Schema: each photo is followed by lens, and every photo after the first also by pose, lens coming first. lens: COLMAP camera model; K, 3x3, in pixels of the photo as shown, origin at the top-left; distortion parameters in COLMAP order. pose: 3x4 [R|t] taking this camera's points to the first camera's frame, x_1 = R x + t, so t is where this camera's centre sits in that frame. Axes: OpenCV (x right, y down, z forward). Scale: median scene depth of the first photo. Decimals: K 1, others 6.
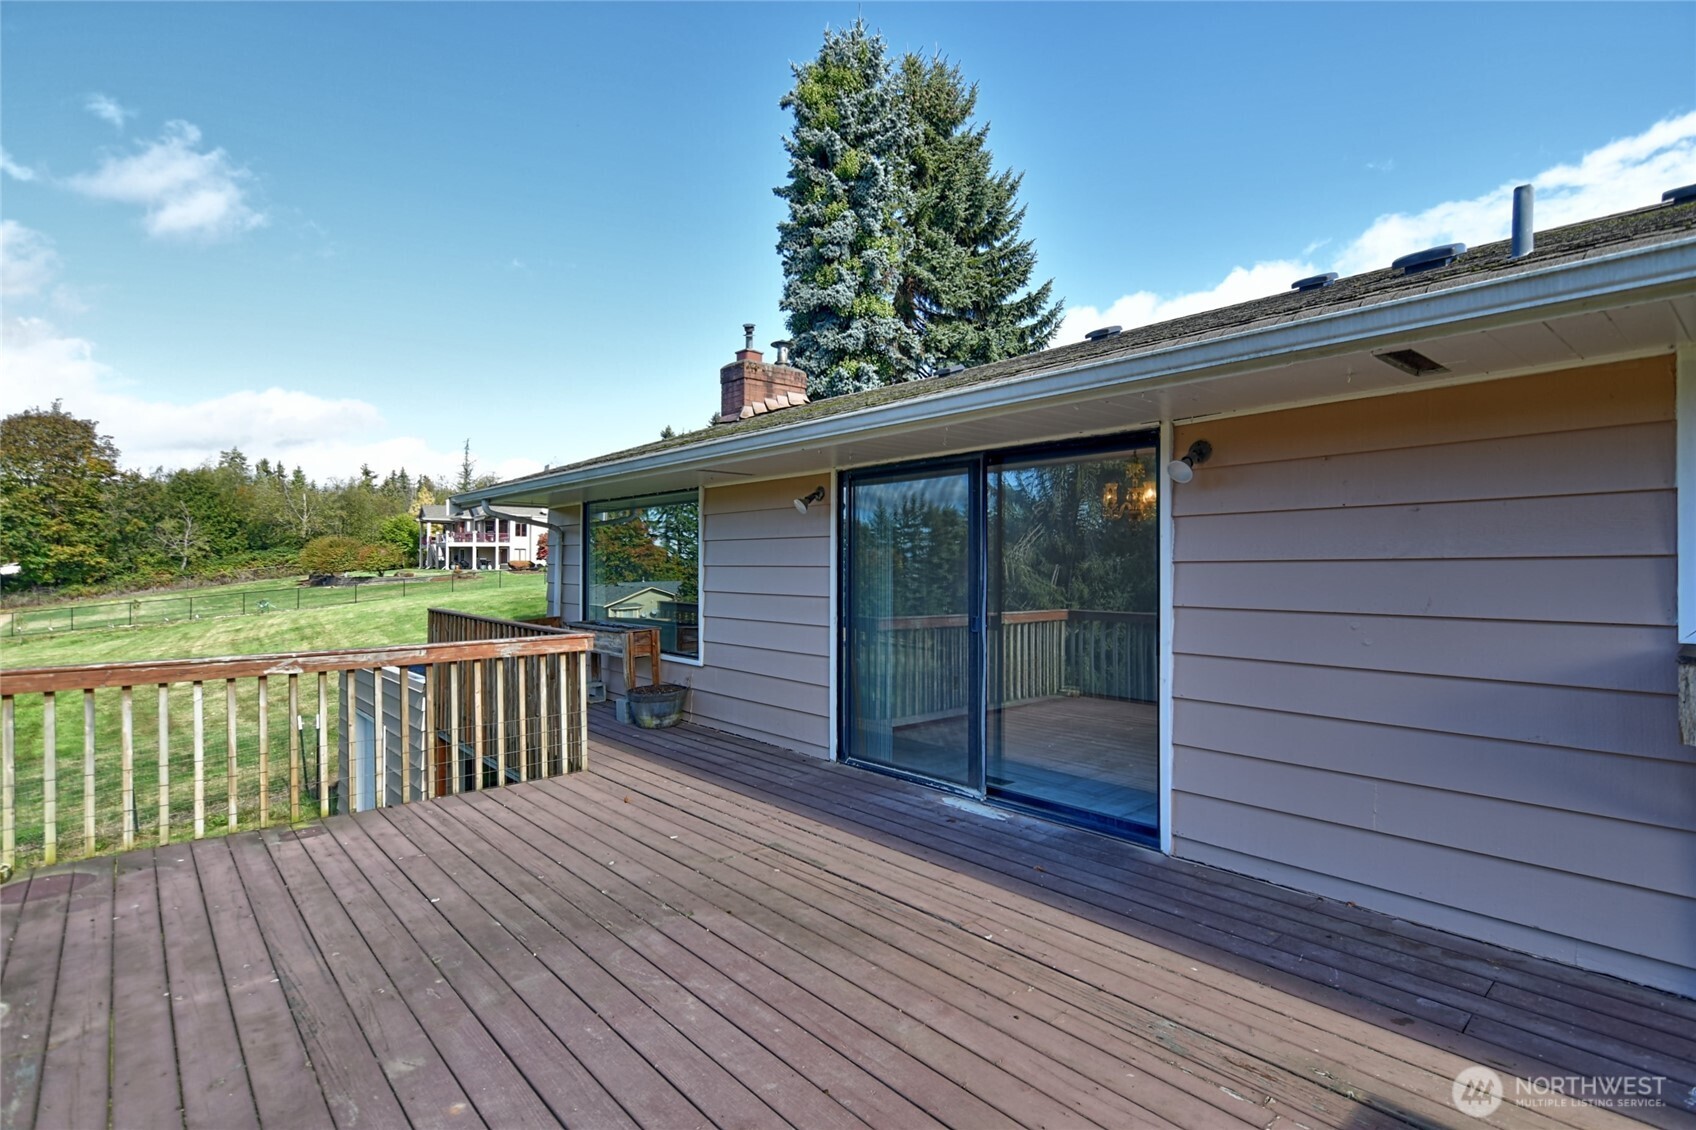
lens RADIAL K [[819.8, 0, 846.5], [0, 819.8, 575.5], [0, 0, 1]] dist [-0.002705, 0.001858]
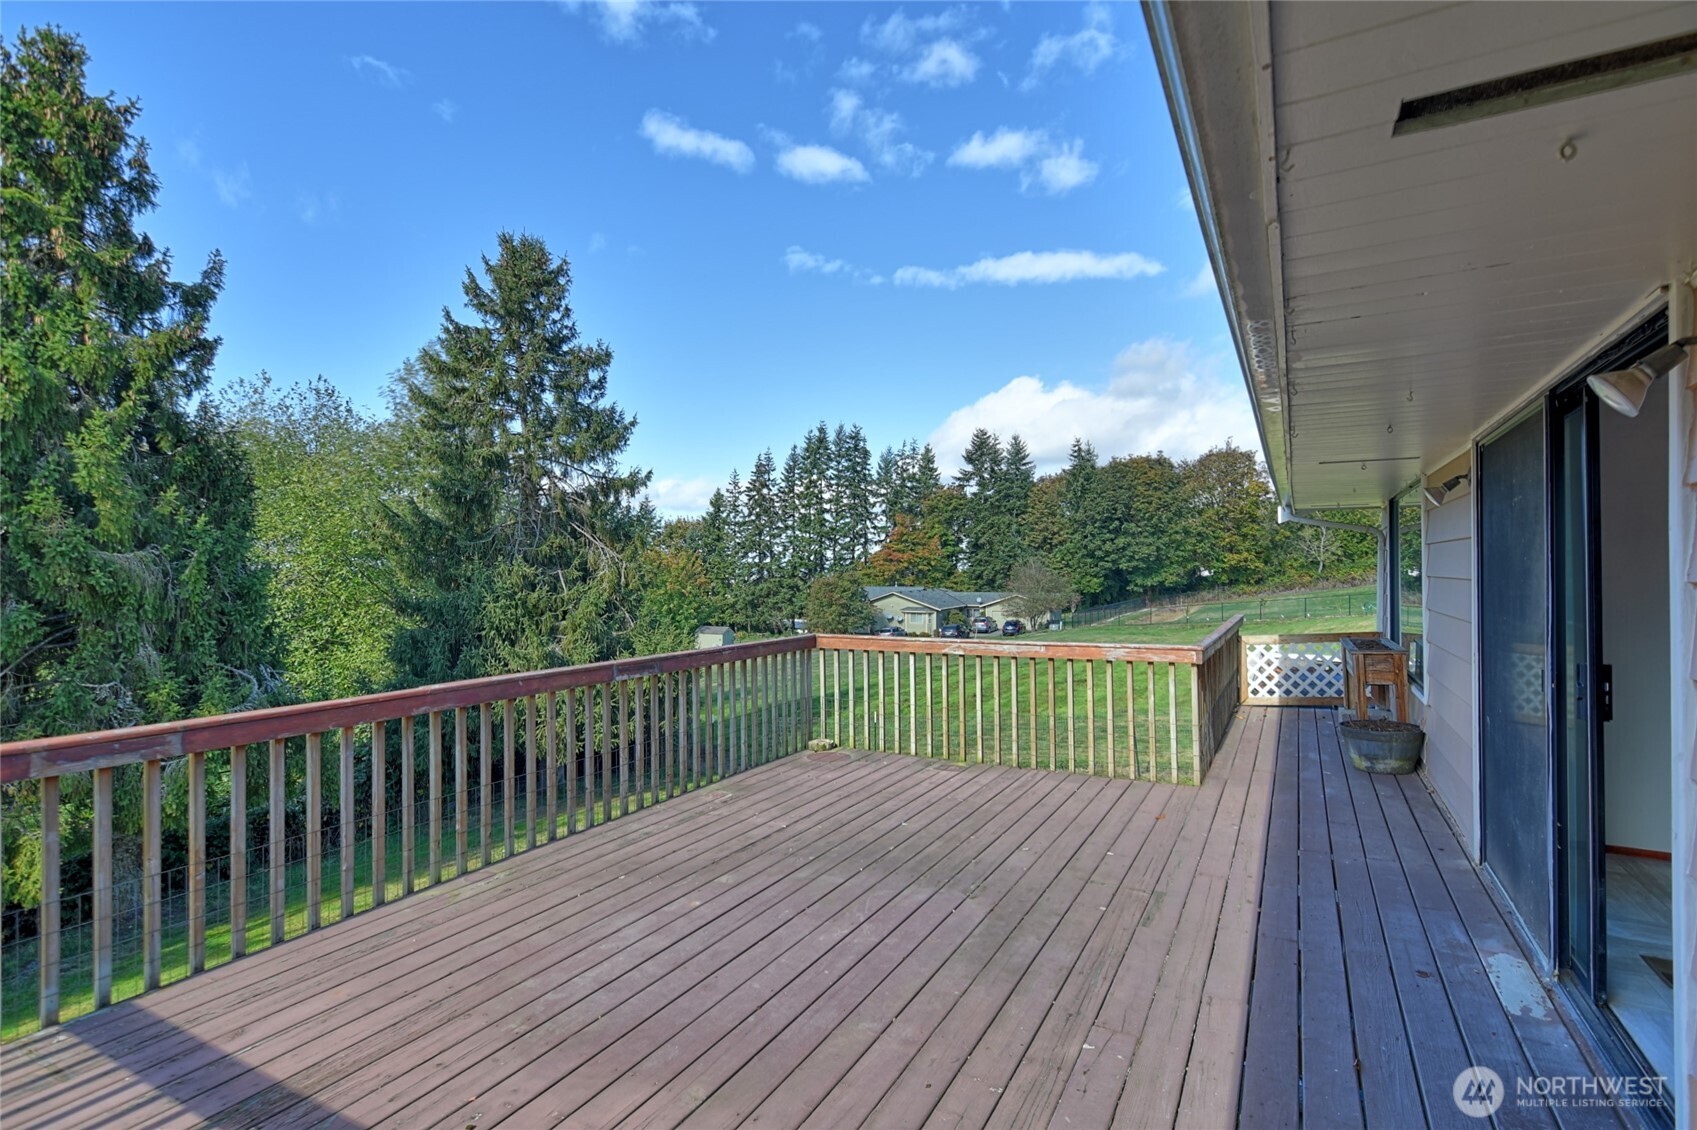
lens RADIAL K [[820.3, 0, 844.9], [0, 820.3, 559.4], [0, 0, 1]] dist [-0.002705, 0.001858]
pose [[0.336051, -0.014375, -0.941734, 0.486866], [-0.007013, 0.999818, -0.017764, -0.014173], [0.941818, 0.012574, 0.335889, 0.278402]]
